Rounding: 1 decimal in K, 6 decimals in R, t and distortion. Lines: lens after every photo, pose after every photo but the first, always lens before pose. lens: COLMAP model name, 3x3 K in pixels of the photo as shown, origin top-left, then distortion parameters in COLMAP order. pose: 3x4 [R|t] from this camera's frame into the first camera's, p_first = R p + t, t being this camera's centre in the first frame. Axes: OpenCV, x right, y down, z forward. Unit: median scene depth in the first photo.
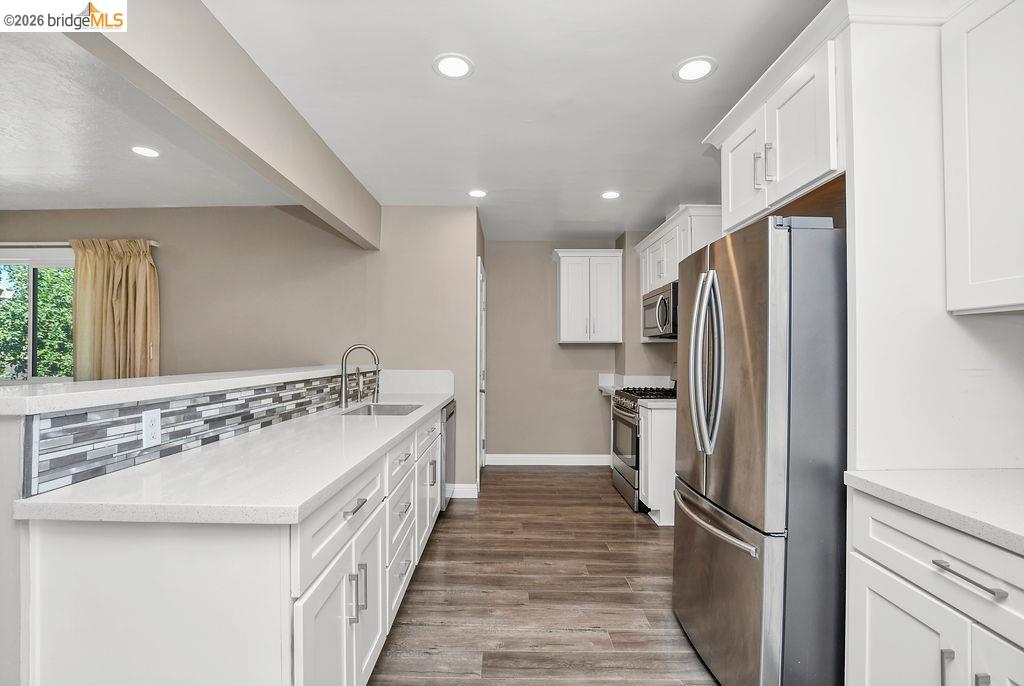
lens RADIAL K [[454.9, 0, 503.3], [0, 454.9, 350.8], [0, 0, 1]] dist [-0.025487, 0.000016]
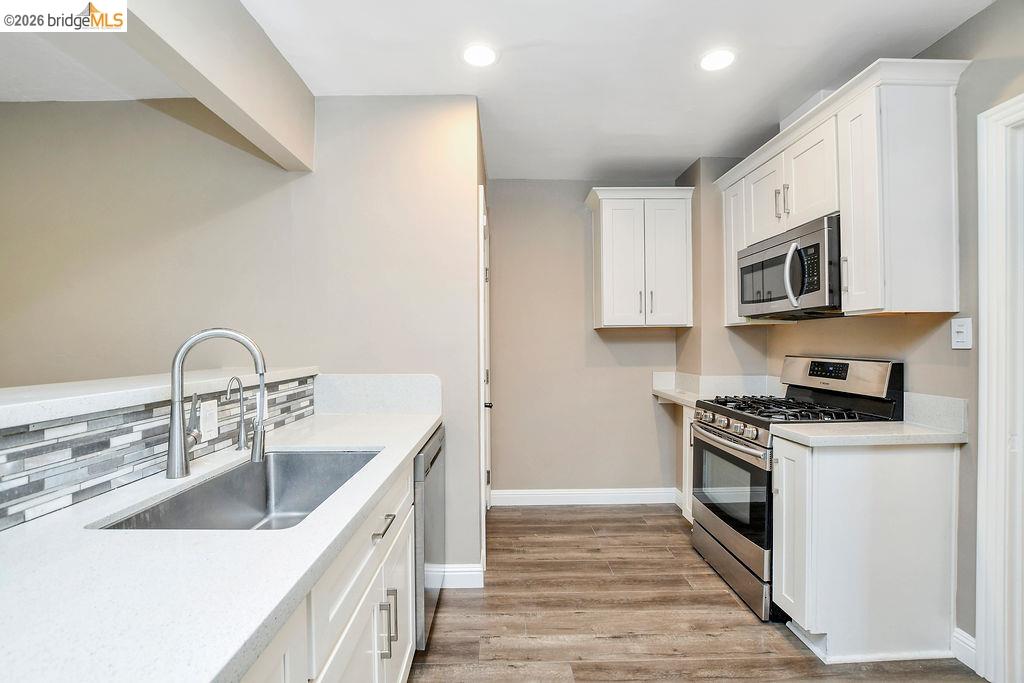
lens RADIAL K [[451.2, 0, 508.3], [0, 451.2, 345.5], [0, 0, 1]] dist [-0.023948, 0.000536]
pose [[0.999693, -0.010355, 0.022494, -0.035946], [0.010101, 0.999884, 0.011371, -0.000153], [-0.022609, -0.011140, 0.999682, 0.440023]]
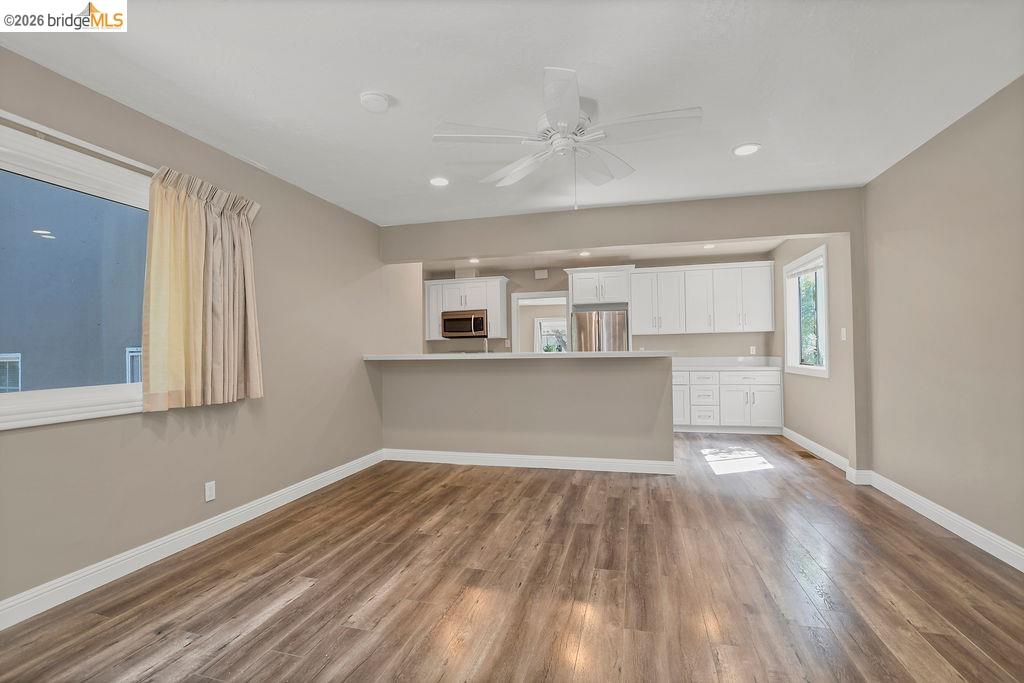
lens RADIAL K [[451.2, 0, 508.3], [0, 451.2, 345.5], [0, 0, 1]] dist [-0.023948, 0.000536]
pose [[0.257442, 0.003652, 0.966287, -1.481881], [0.009524, 0.999935, -0.006317, 0.018564], [-0.966247, 0.010829, 0.257390, 0.379902]]
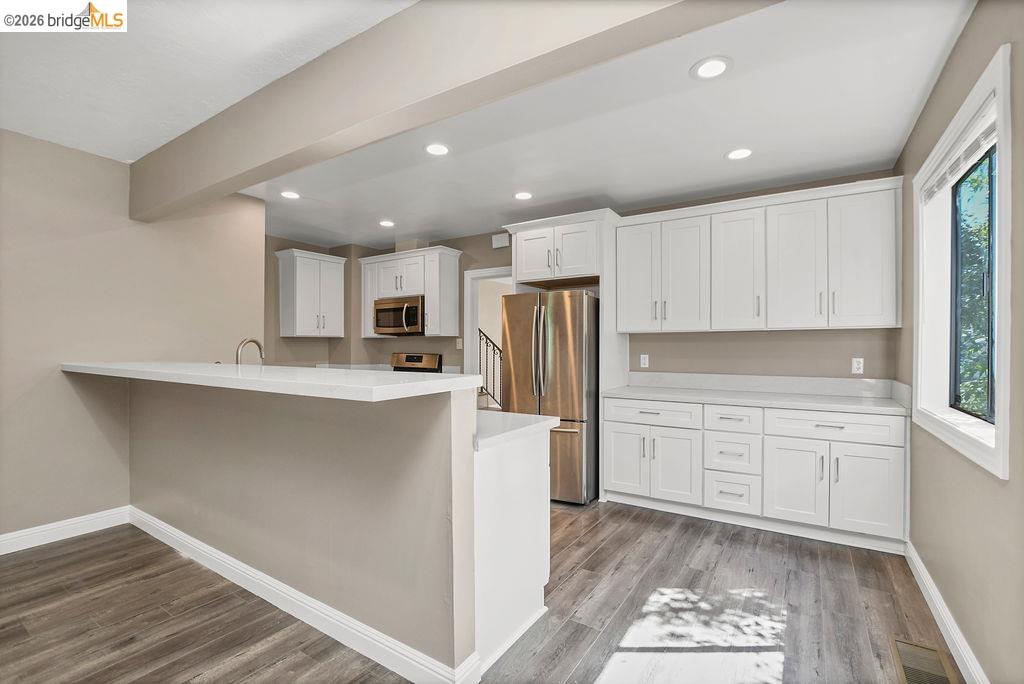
lens RADIAL K [[451.2, 0, 508.3], [0, 451.2, 346.0], [0, 0, 1]] dist [-0.023948, 0.000536]
pose [[0.535057, 0.001170, 0.844815, -0.642793], [-0.005965, 0.999979, 0.002392, -0.000782], [-0.844795, -0.006319, 0.535053, 0.020360]]
